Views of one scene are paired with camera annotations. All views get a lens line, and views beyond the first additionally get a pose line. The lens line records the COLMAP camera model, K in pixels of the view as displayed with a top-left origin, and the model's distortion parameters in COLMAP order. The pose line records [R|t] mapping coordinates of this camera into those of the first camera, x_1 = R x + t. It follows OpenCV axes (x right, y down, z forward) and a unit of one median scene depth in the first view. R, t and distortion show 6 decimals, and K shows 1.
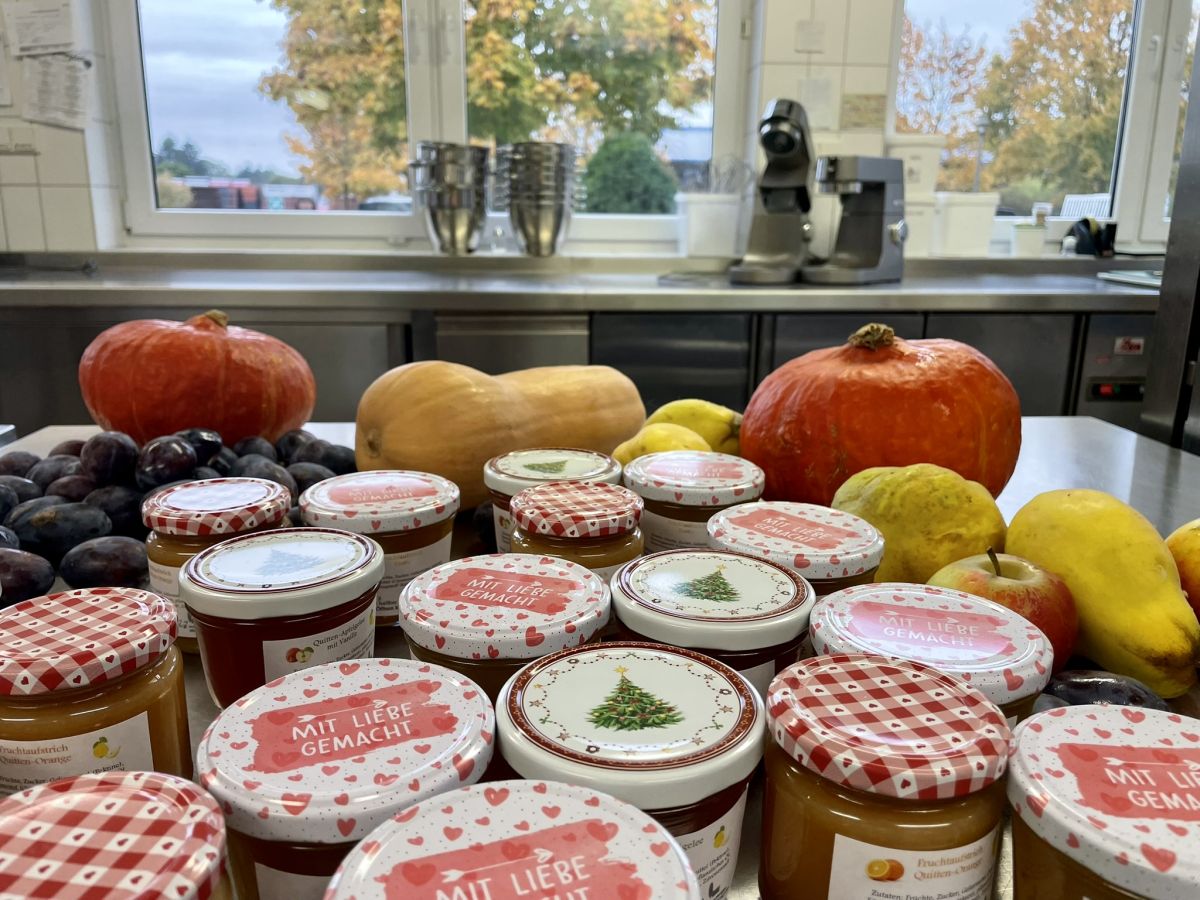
lens RADIAL K [[992.9, 0, 600.0], [0, 992.9, 450.0], [0, 0, 1]] dist [0.076508, -0.144445]
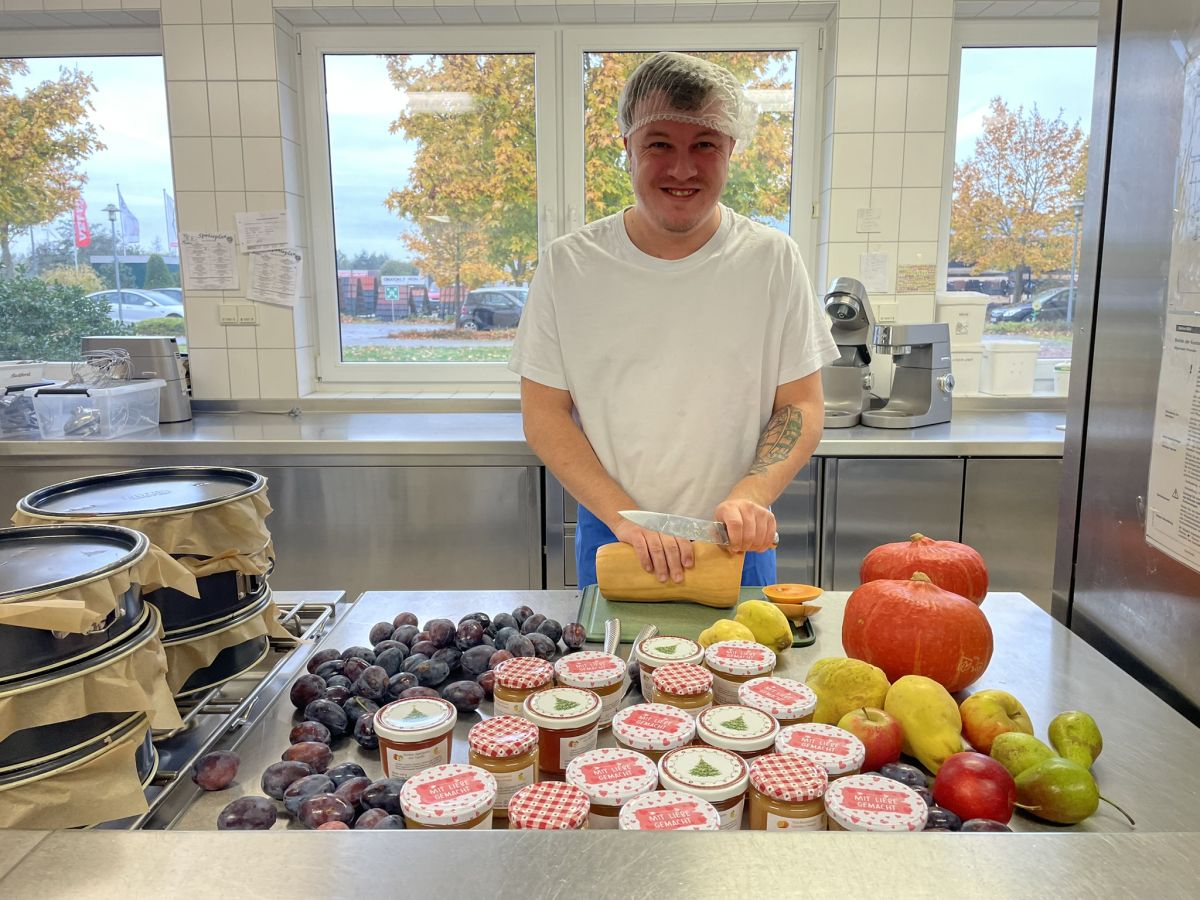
lens RADIAL K [[903.3, 0, 600.0], [0, 903.3, 450.0], [0, 0, 1]] dist [0.082375, -0.106767]
pose [[0.994757, 0.002897, -0.102227, -0.000527], [-0.013153, 0.994921, -0.099793, -0.290738], [0.101418, 0.100614, 0.989743, -1.275719]]
